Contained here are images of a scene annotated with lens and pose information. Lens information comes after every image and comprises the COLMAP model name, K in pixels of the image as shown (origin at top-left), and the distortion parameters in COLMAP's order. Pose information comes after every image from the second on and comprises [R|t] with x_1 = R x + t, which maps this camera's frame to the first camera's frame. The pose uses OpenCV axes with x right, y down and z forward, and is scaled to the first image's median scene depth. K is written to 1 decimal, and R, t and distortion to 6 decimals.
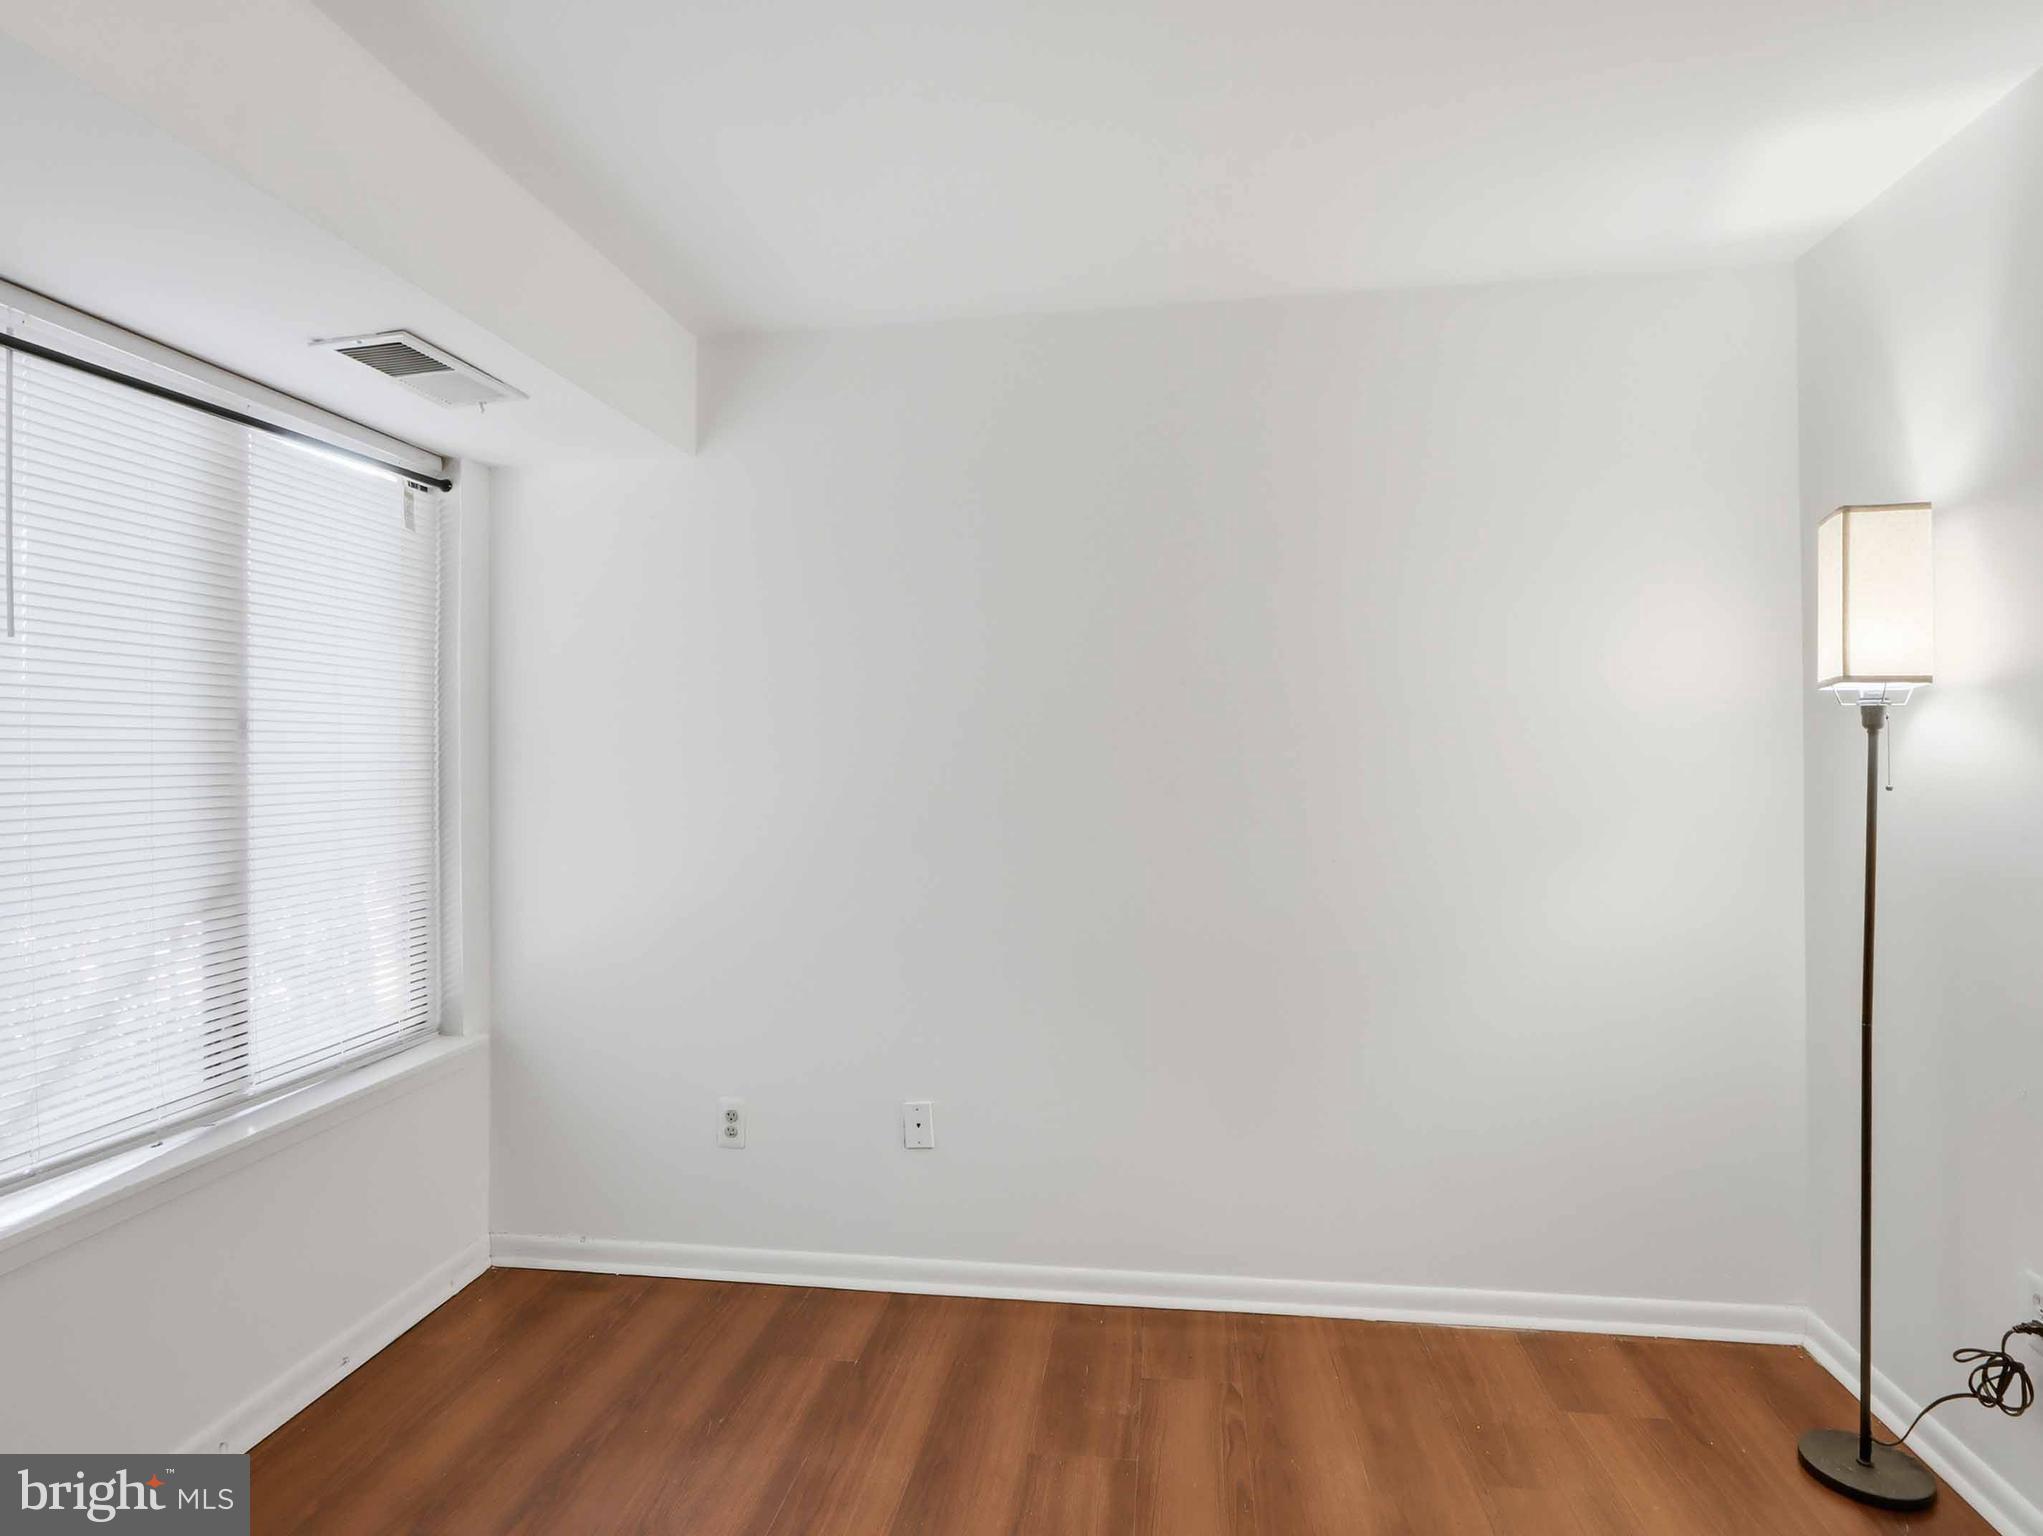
lens RADIAL K [[1152.6, 0, 1021.2], [0, 1152.6, 733.8], [0, 0, 1]] dist [0.000155, 0.000155]
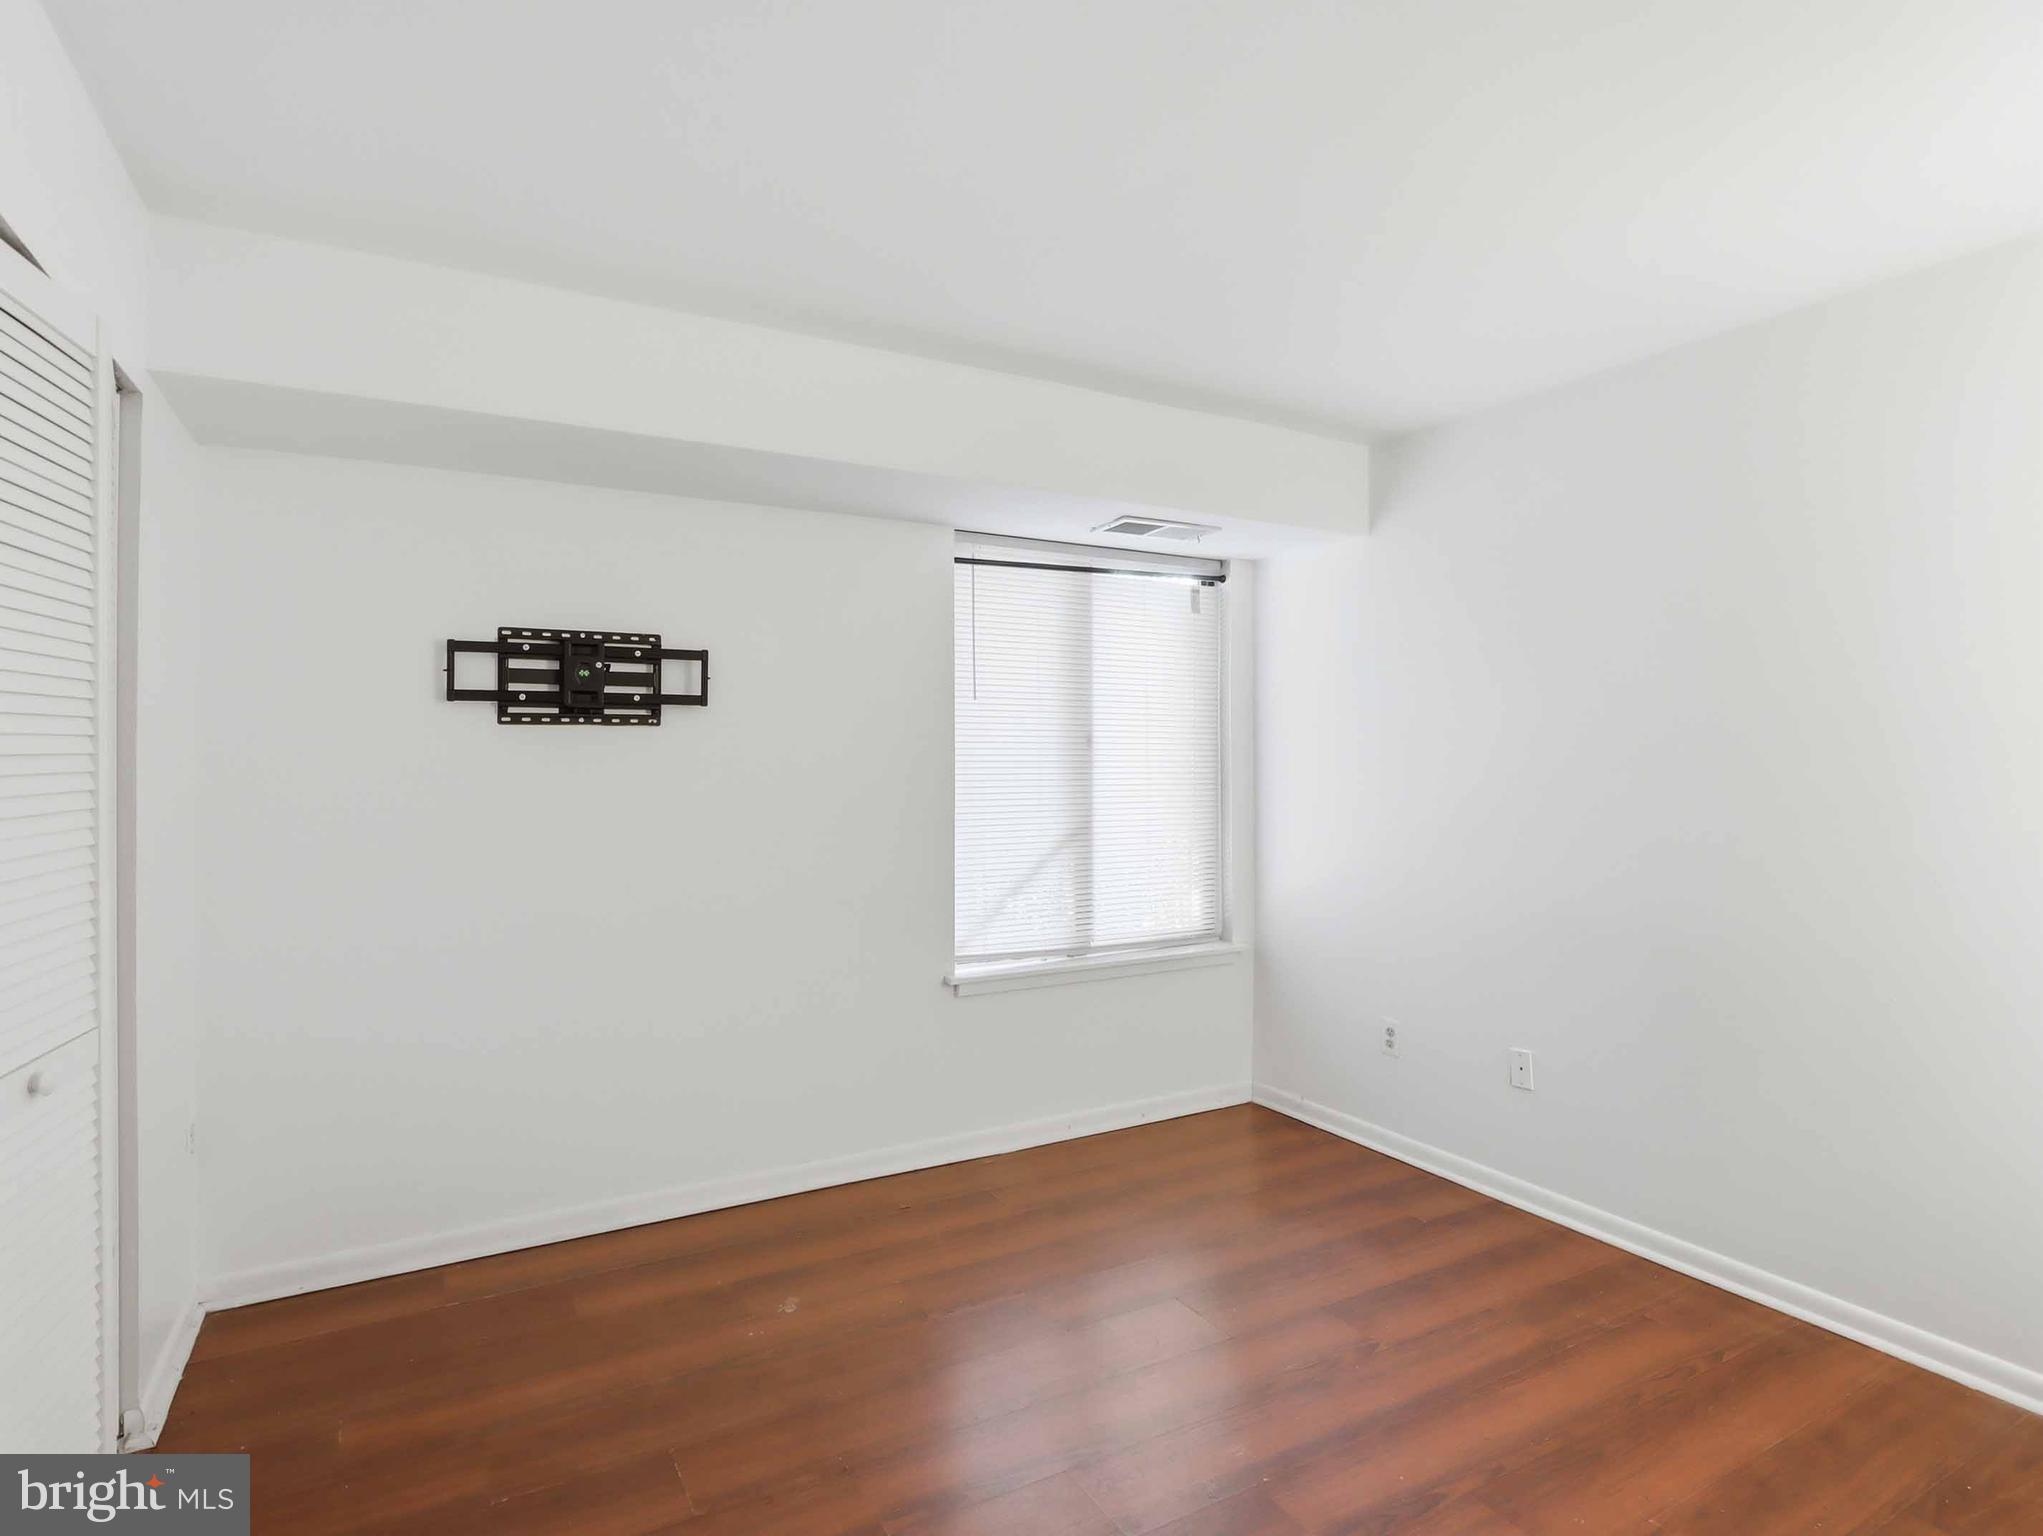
lens RADIAL K [[1152.6, 0, 1021.2], [0, 1152.6, 733.8], [0, 0, 1]] dist [0.000155, 0.000155]
pose [[0.622568, -0.003681, -0.782557, 0.540262], [0.005655, 0.999984, -0.000206, -0.013920], [0.782545, -0.004297, 0.622579, -0.161670]]
